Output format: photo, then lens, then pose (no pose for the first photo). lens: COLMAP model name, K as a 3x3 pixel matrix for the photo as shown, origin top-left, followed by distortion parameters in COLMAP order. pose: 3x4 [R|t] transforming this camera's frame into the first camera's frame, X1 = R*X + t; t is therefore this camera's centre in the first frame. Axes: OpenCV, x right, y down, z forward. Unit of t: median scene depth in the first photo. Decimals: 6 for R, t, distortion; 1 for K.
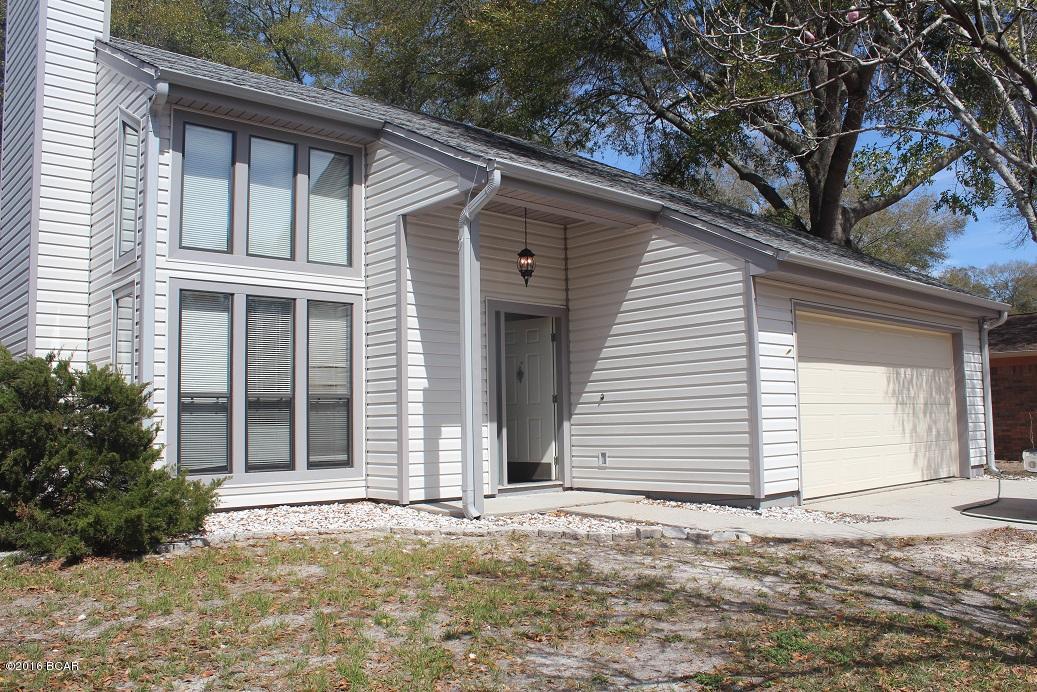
lens RADIAL K [[850.8, 0, 518.0], [0, 850.8, 349.9], [0, 0, 1]] dist [-0.150634, 0.106231]
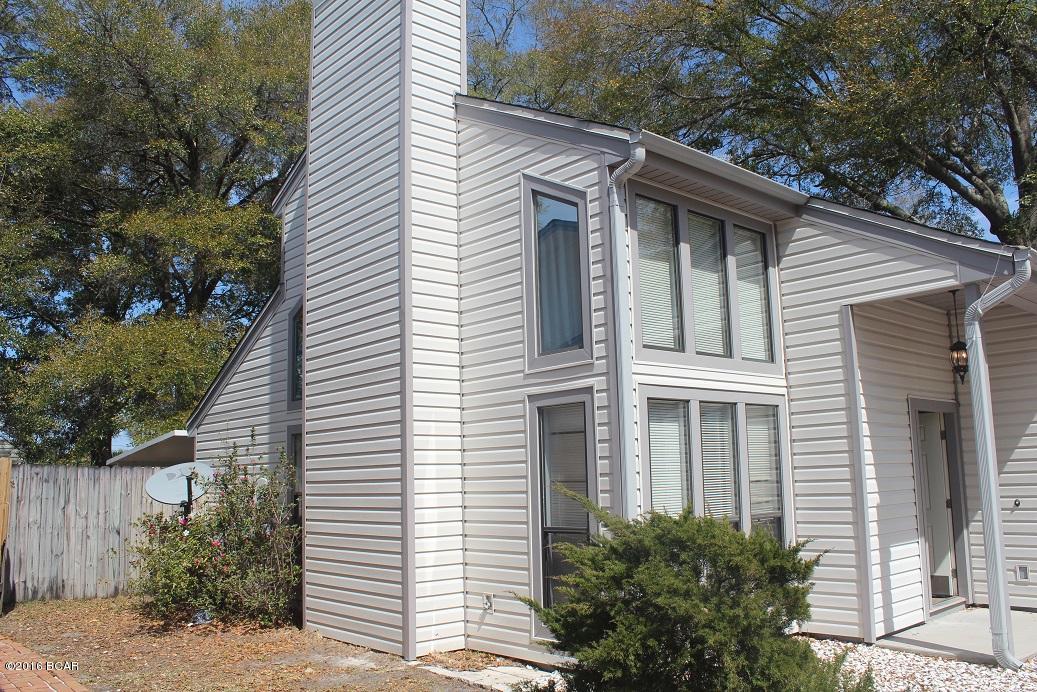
lens RADIAL K [[850.8, 0, 521.8], [0, 850.8, 353.4], [0, 0, 1]] dist [-0.150634, 0.106231]
pose [[0.999981, -0.005099, -0.003529, -0.453486], [0.004881, 0.998234, -0.059203, -0.058492], [0.003825, 0.059185, 0.998240, 0.141301]]
